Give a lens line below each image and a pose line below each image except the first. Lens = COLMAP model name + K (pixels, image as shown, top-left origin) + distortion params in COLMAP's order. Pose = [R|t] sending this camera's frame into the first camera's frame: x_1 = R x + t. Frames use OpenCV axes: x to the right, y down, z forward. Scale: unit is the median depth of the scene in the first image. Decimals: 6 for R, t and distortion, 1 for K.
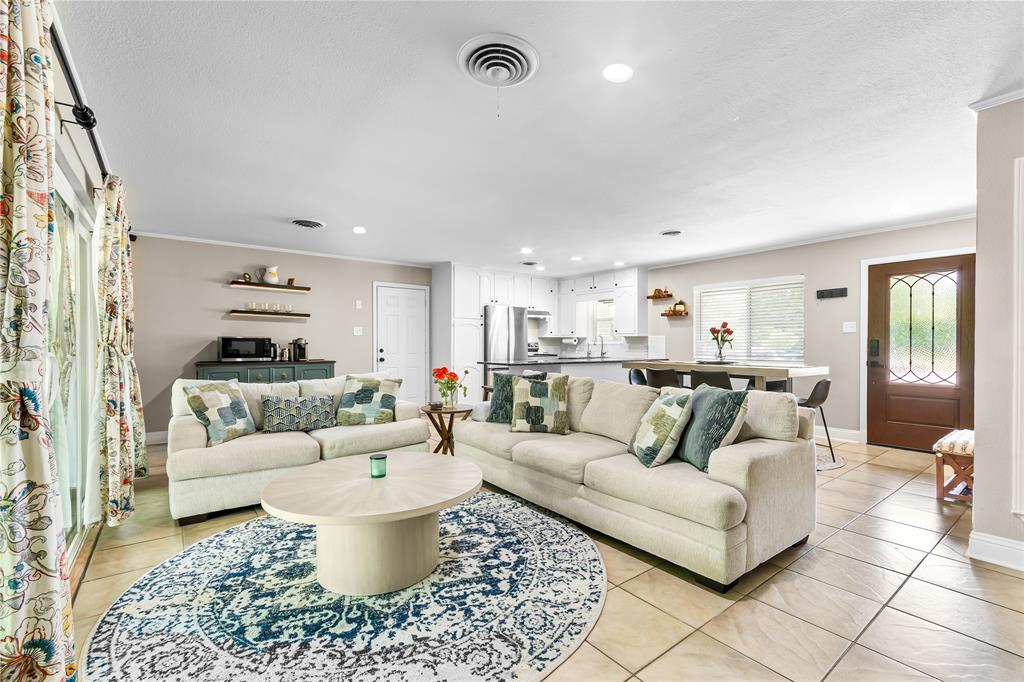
lens RADIAL K [[447.6, 0, 513.6], [0, 447.6, 346.7], [0, 0, 1]] dist [0.001014, 0.000900]
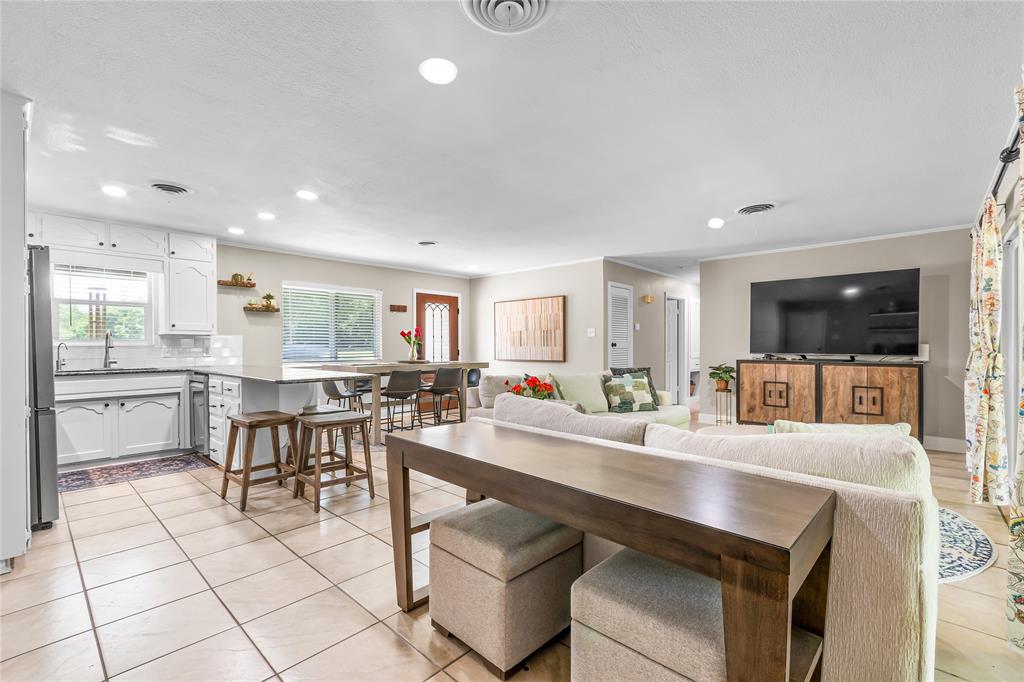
lens RADIAL K [[447.6, 0, 510.4], [0, 447.6, 343.9], [0, 0, 1]] dist [0.001014, 0.000900]
pose [[-0.158862, 0.004382, 0.987291, -0.997677], [0.004451, 0.999983, -0.003722, -0.008677], [-0.987291, 0.003804, -0.158878, 1.297485]]
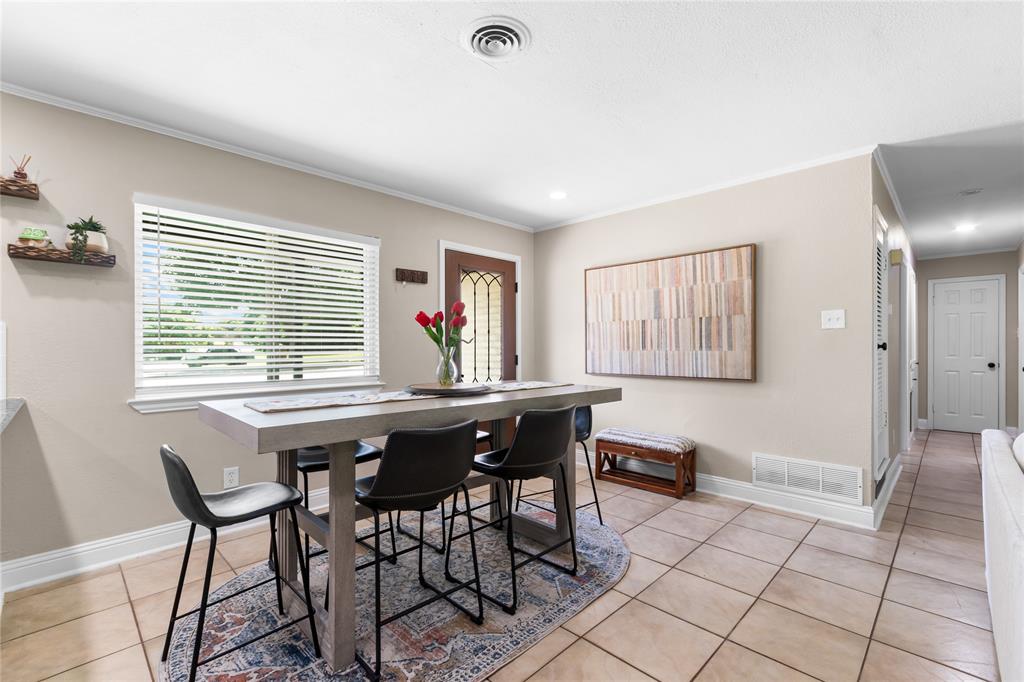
lens RADIAL K [[447.6, 0, 517.9], [0, 447.6, 345.3], [0, 0, 1]] dist [0.001014, 0.000900]
pose [[-0.145424, 0.005984, 0.989351, -0.007450], [0.004631, 0.999975, -0.005368, -0.009952], [-0.989359, 0.003801, -0.145448, 1.380466]]
